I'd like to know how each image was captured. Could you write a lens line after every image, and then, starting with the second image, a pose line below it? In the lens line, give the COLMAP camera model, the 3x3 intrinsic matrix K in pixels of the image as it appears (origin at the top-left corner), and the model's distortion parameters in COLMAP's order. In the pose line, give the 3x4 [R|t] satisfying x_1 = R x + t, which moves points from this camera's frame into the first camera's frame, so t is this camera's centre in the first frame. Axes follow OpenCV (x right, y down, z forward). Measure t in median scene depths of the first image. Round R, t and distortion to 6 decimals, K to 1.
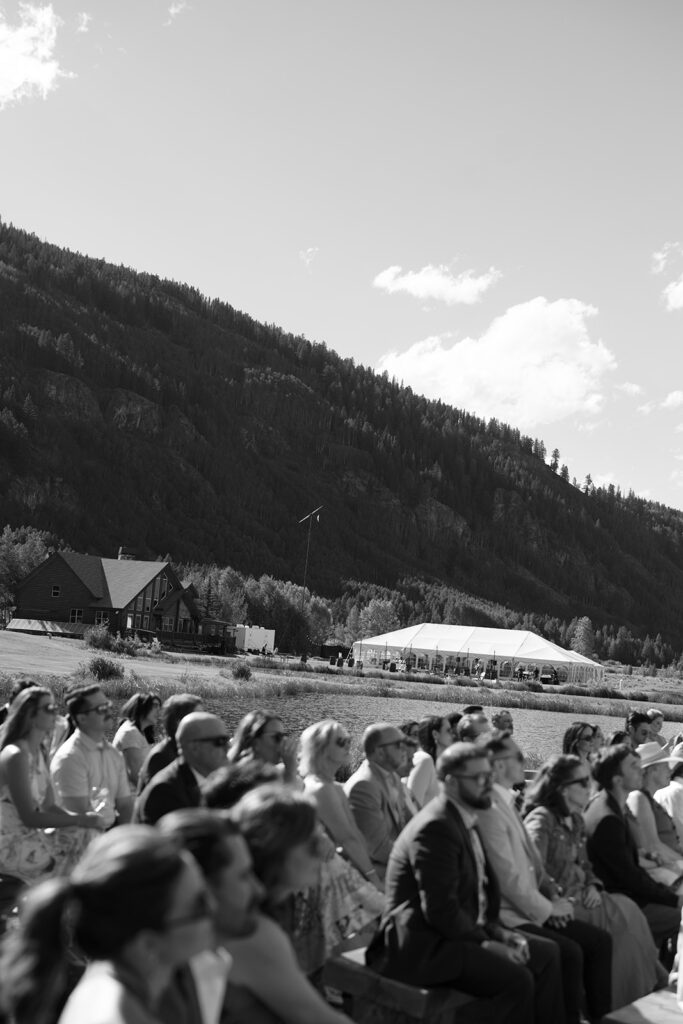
lens RADIAL K [[1486.5, 0, 343.9], [0, 1486.5, 514.4], [0, 0, 1]] dist [0.060586, 0.000000]
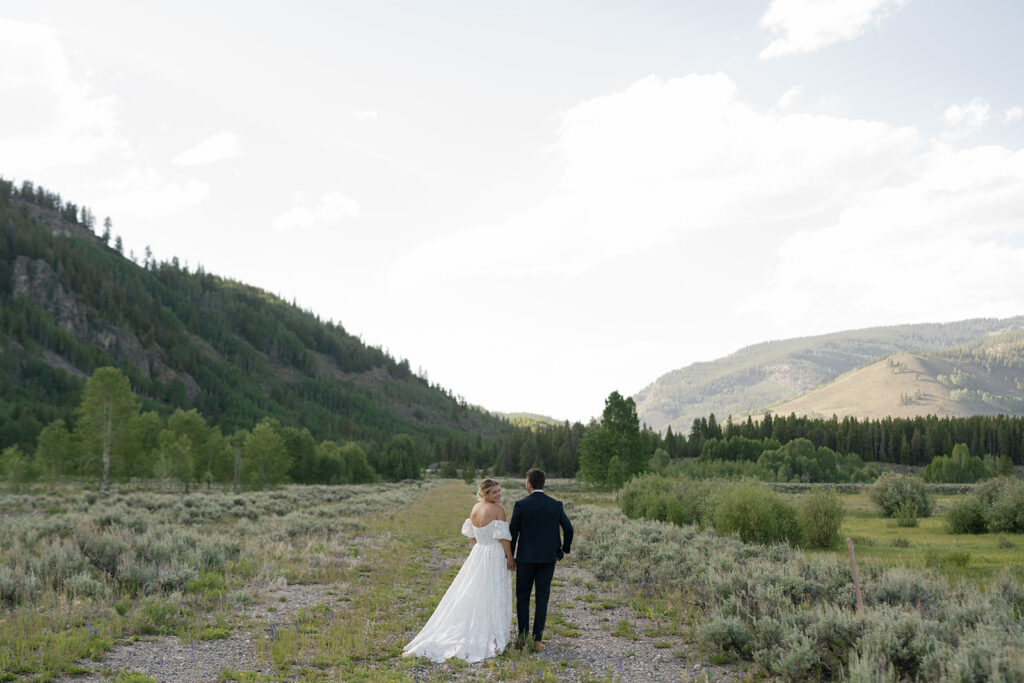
lens RADIAL K [[1486.5, 0, 512.3], [0, 1486.5, 343.3], [0, 0, 1]] dist [0.060586, 0.000000]
pose [[0.929055, -0.045699, 0.367108, 0.048581], [0.038980, 0.998909, 0.025699, 0.016935], [-0.367882, -0.009566, 0.929823, 0.150262]]
